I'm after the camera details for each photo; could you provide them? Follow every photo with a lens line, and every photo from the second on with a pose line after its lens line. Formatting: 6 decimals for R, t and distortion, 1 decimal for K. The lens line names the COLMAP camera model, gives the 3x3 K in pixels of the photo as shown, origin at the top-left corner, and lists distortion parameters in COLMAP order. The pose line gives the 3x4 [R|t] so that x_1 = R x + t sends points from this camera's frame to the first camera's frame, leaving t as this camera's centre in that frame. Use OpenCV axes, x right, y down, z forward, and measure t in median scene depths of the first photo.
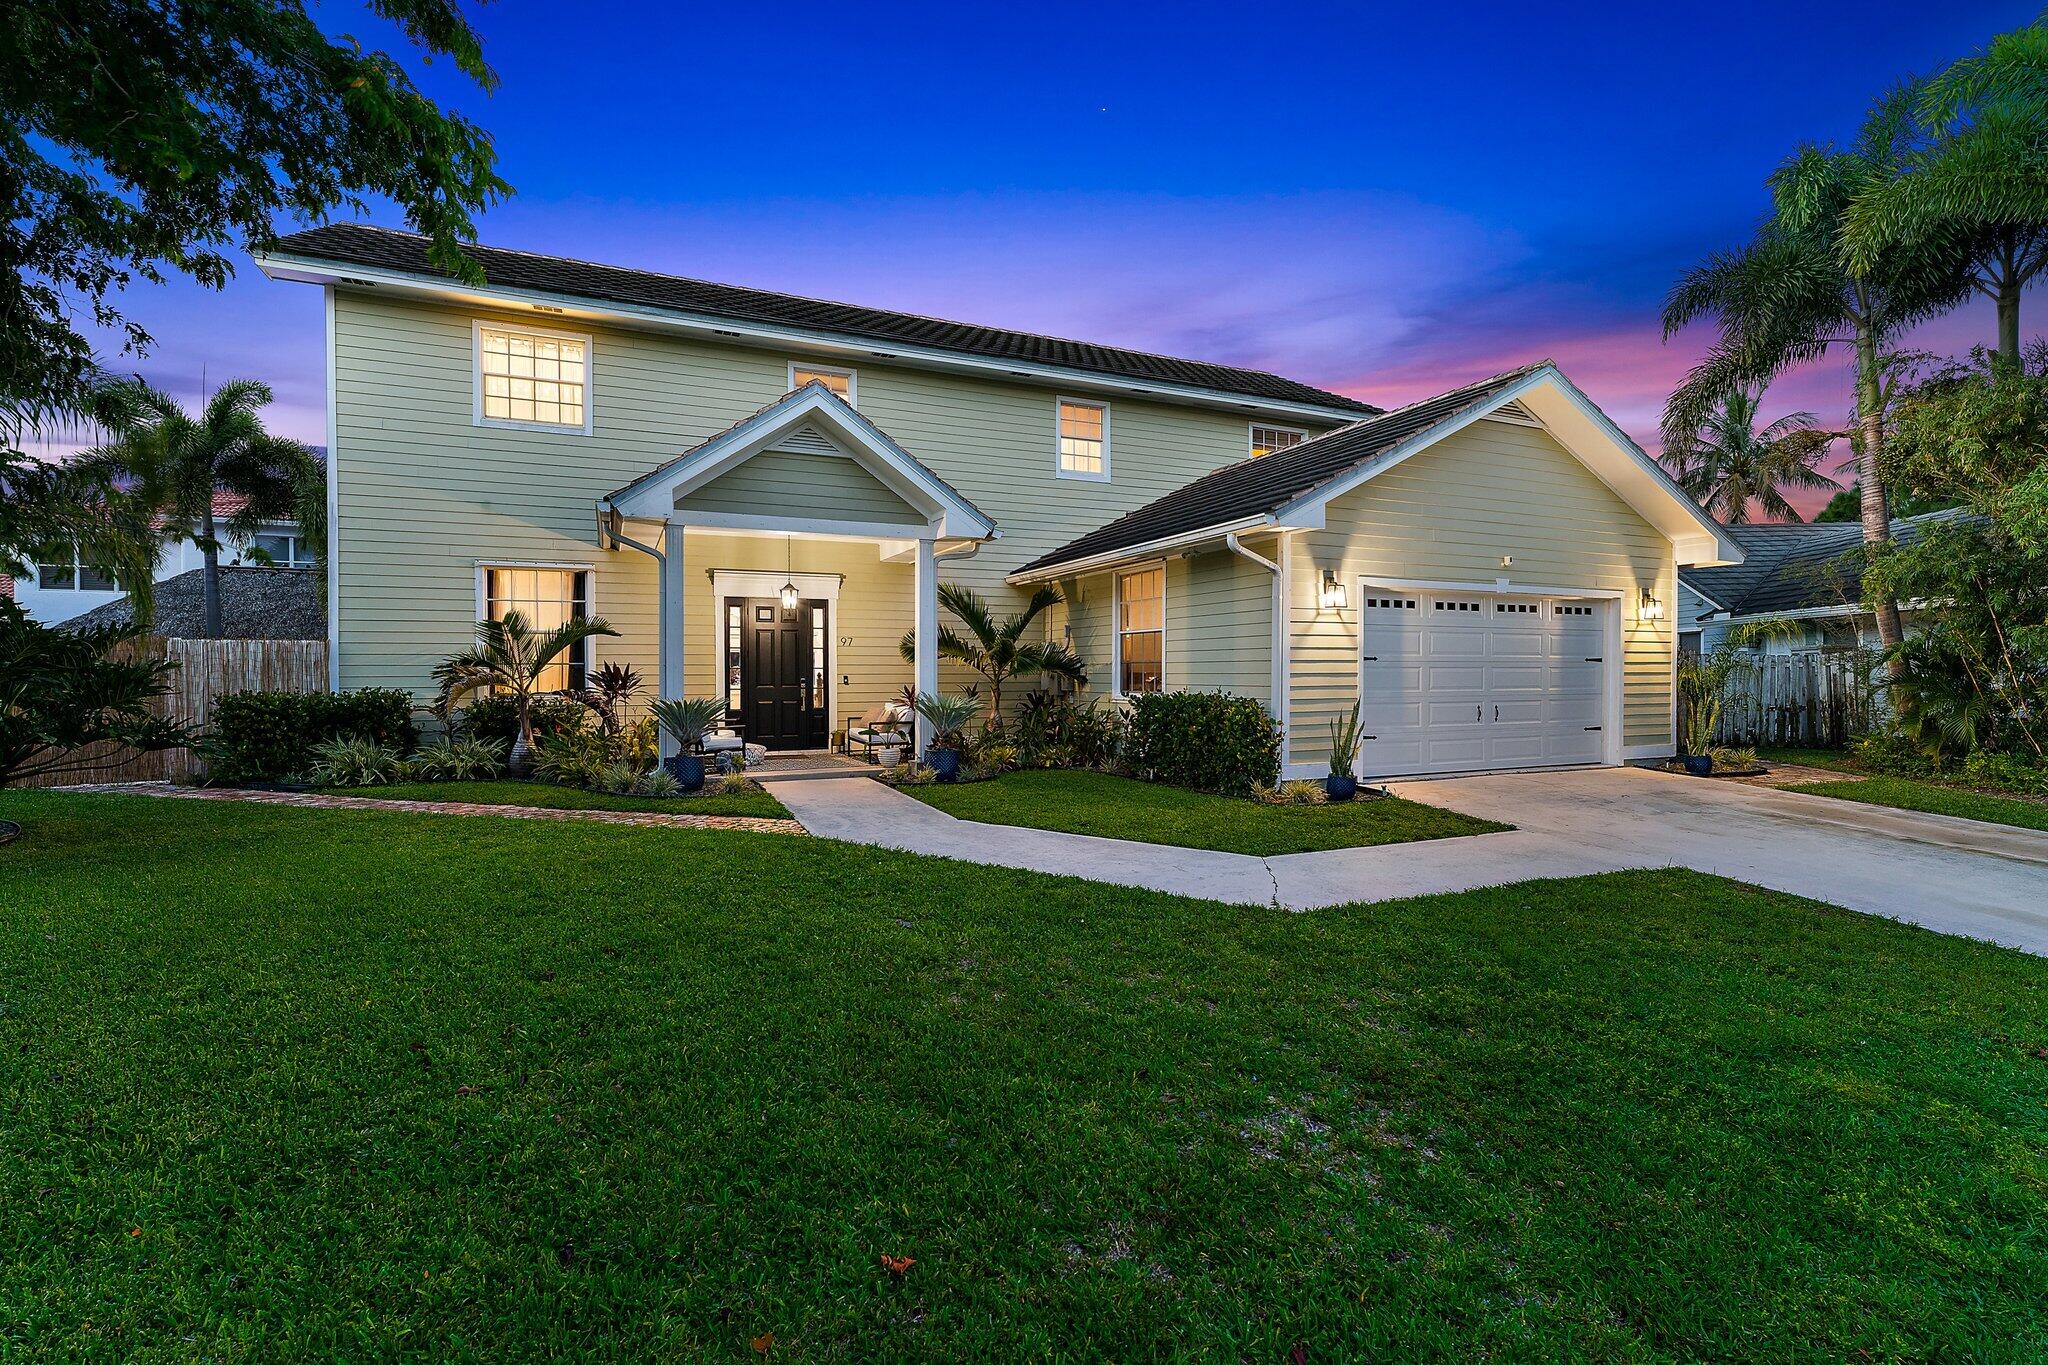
lens RADIAL K [[902.3, 0, 1024.0], [0, 902.3, 682.5], [0, 0, 1]] dist [-0.001622, -0.000336]
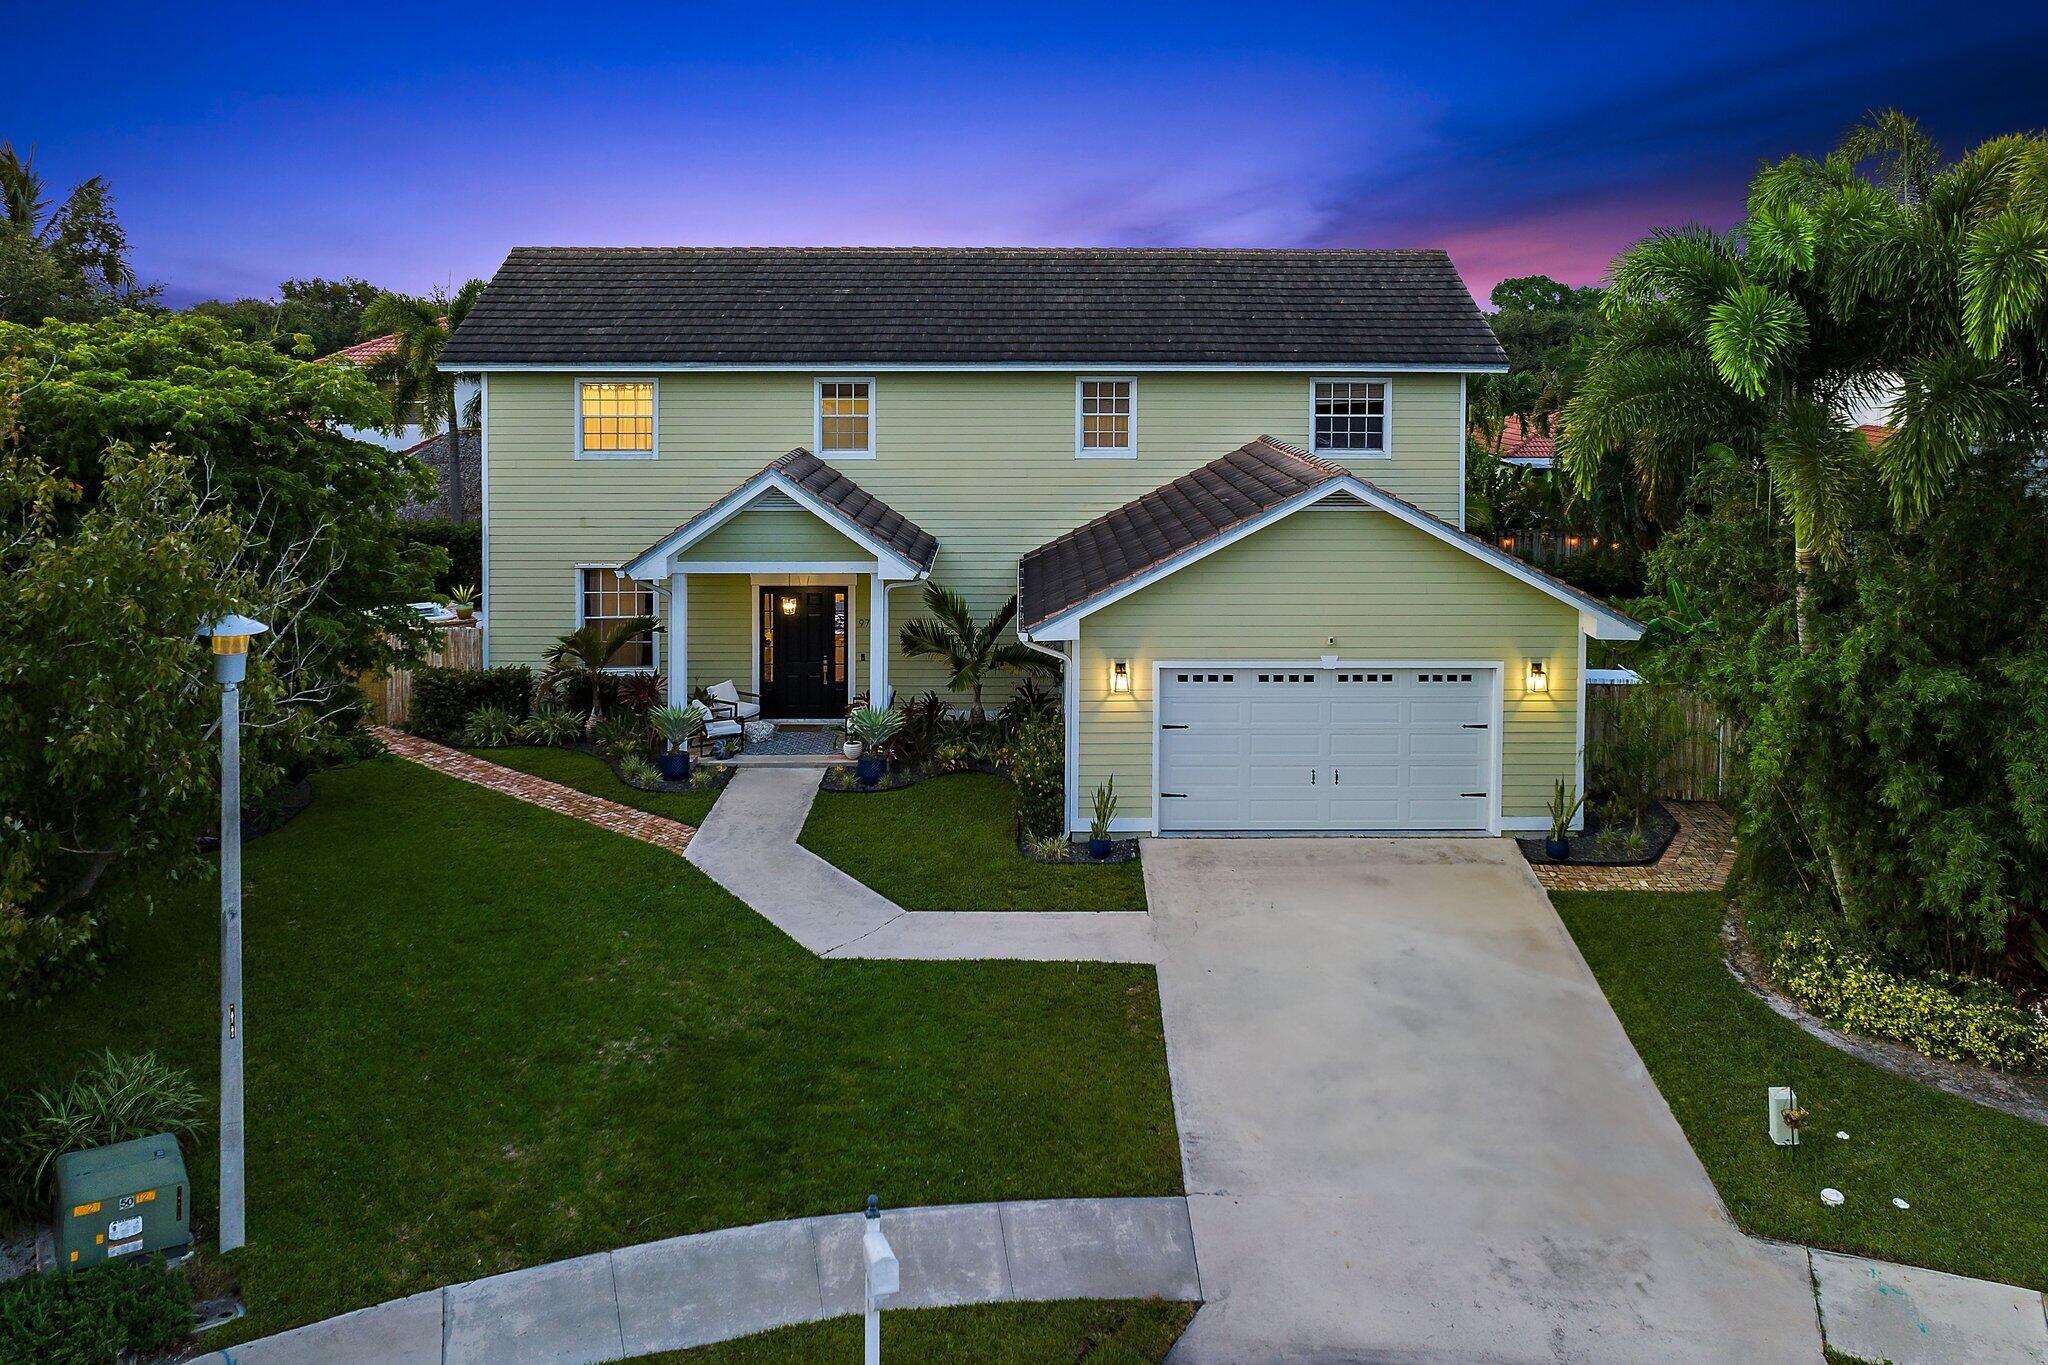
lens RADIAL K [[1553.0, 0, 1064.0], [0, 1553.0, 340.8], [0, 0, 1]] dist [-0.017714, -0.007919]
pose [[0.919985, 0.006064, -0.391906, 0.950890], [-0.008531, 0.999953, -0.004552, -0.473119], [0.391860, 0.007531, 0.919994, -0.811840]]
